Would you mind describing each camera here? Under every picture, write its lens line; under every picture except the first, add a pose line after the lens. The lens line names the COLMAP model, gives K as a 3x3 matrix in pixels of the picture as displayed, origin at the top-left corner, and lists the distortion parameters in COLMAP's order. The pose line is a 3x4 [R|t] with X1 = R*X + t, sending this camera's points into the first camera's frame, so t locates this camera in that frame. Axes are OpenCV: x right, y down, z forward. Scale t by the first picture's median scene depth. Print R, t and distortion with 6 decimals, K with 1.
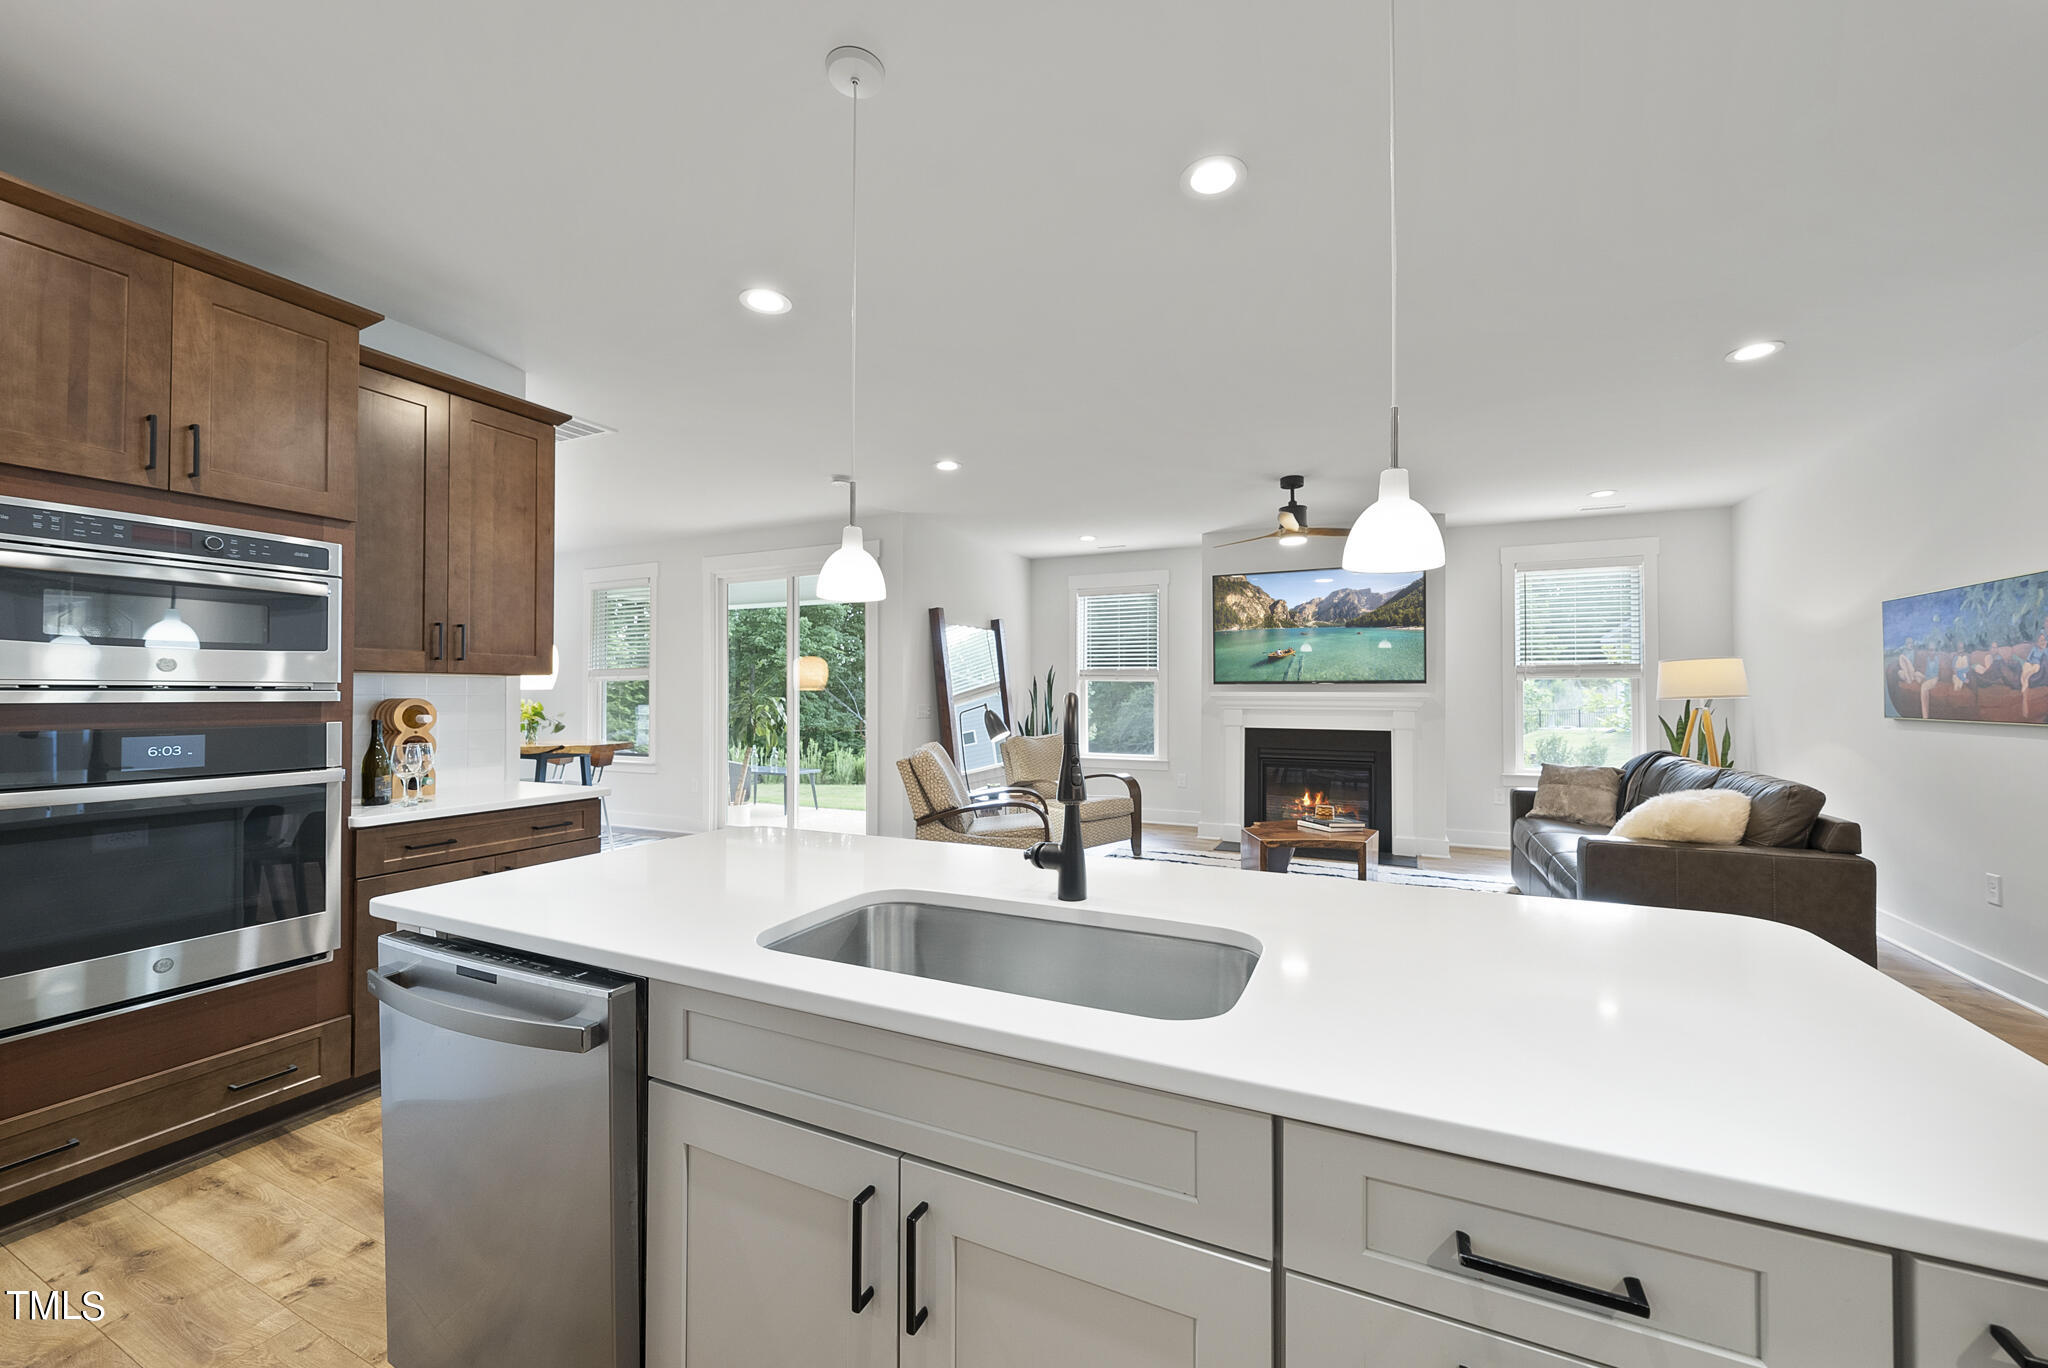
lens RADIAL K [[779.6, 0, 1029.8], [0, 779.6, 684.0], [0, 0, 1]] dist [-0.000806, 0.000253]
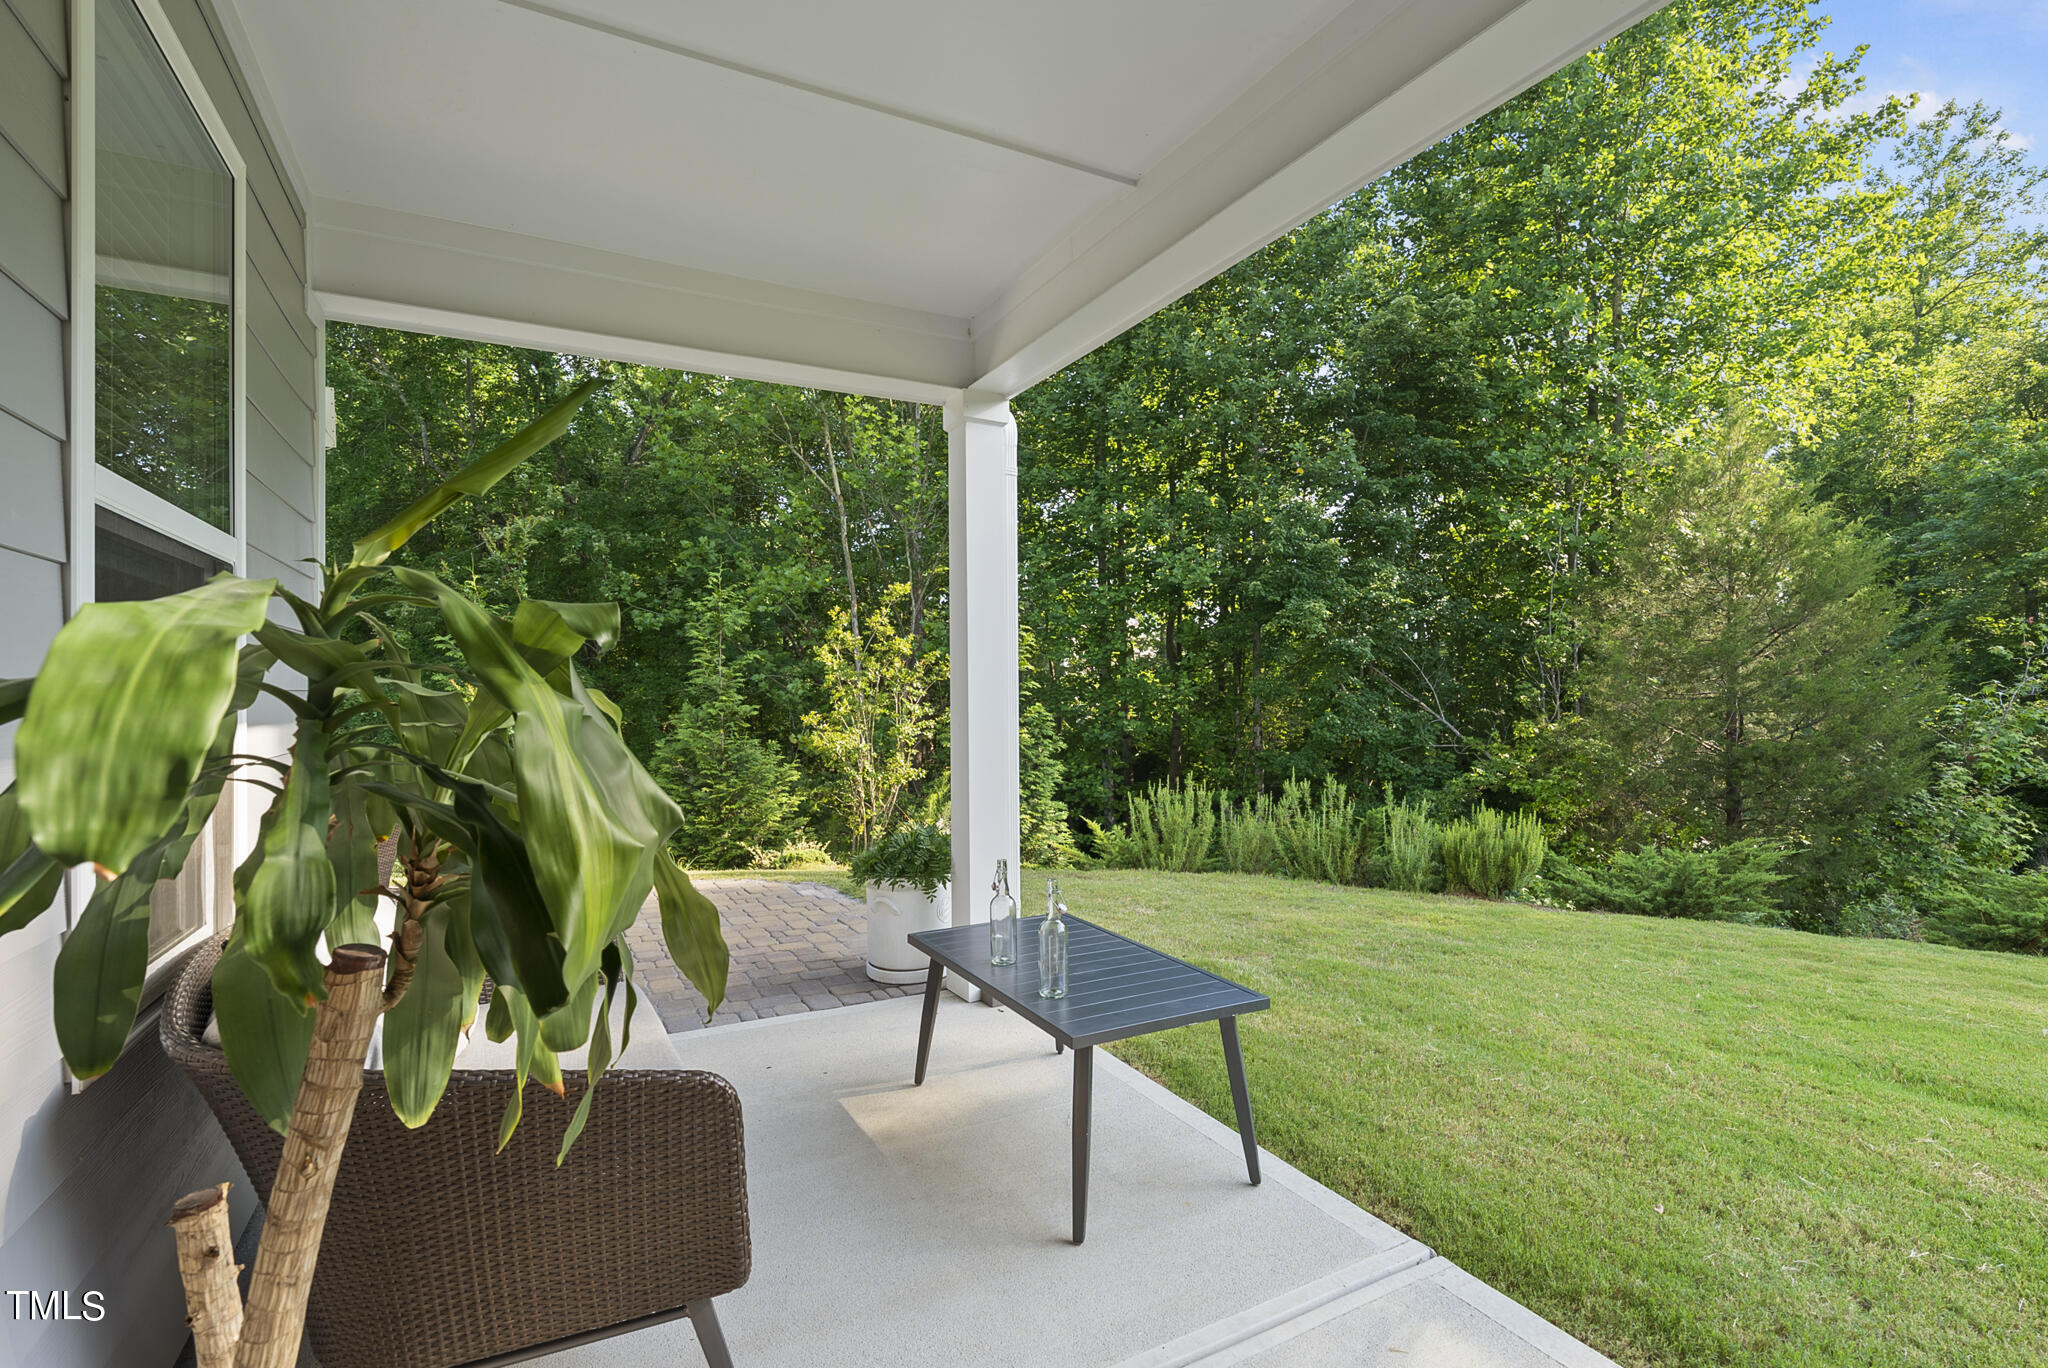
lens RADIAL K [[920.6, 0, 1011.4], [0, 920.6, 680.7], [0, 0, 1]] dist [0.002085, -0.000003]
pose [[0.796355, -0.012552, -0.604699, -0.264880], [0.016858, 0.999857, 0.001446, 0.032711], [0.604595, -0.011345, 0.796453, 1.168887]]
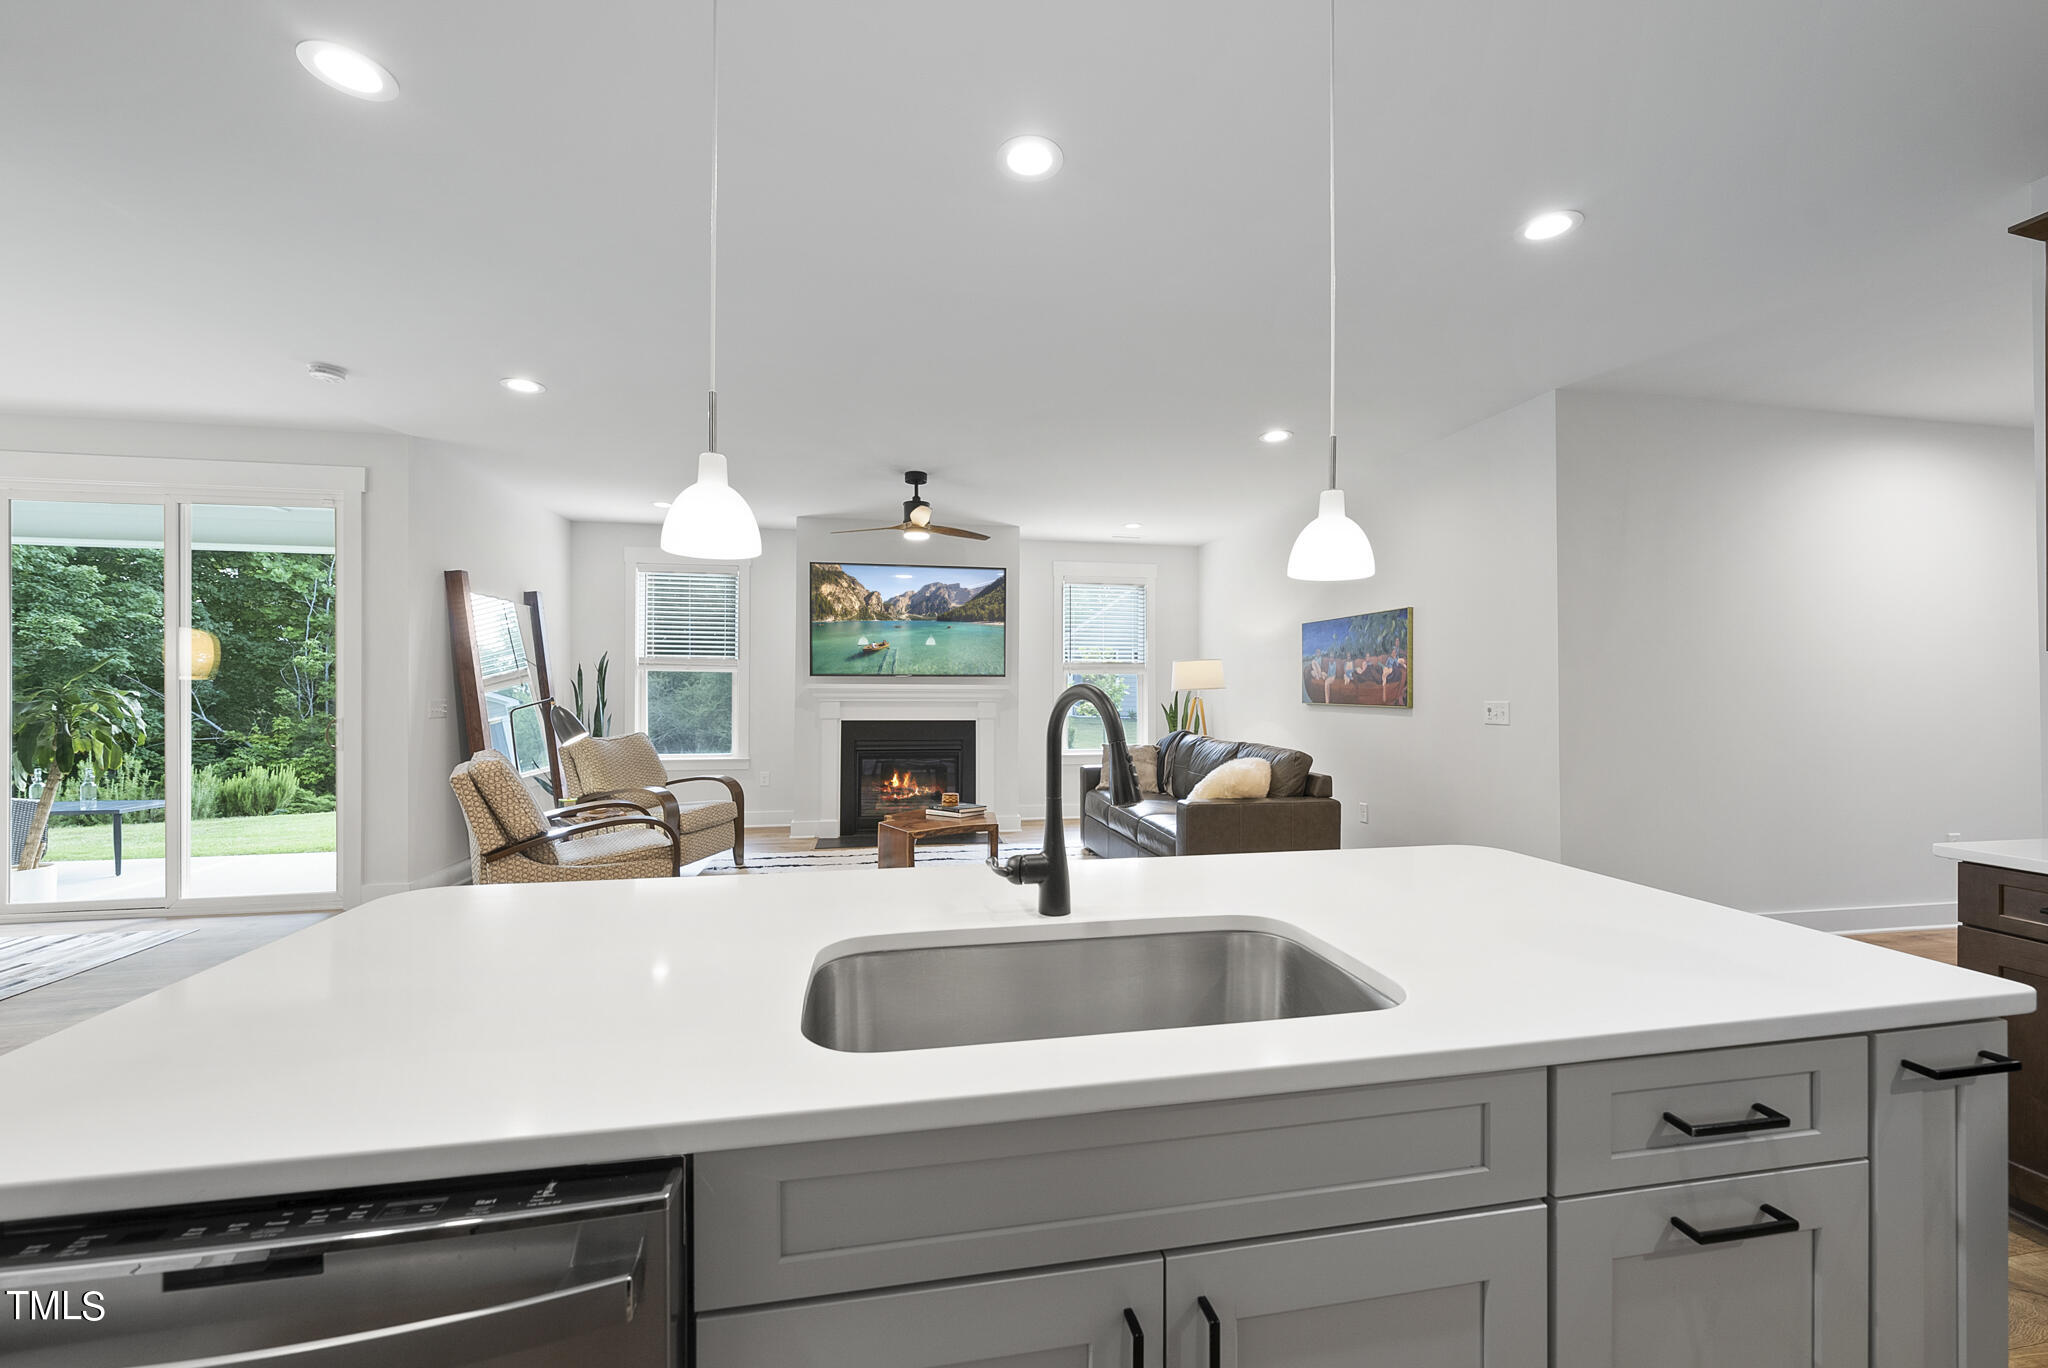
lens RADIAL K [[786.1, 0, 1027.6], [0, 786.1, 686.5], [0, 0, 1]] dist [-0.002081, 0.000095]
pose [[0.813394, 0.001230, 0.581712, -0.119276], [-0.008801, 0.999909, 0.010193, 0.001055], [-0.581647, -0.013410, 0.813331, 0.067023]]
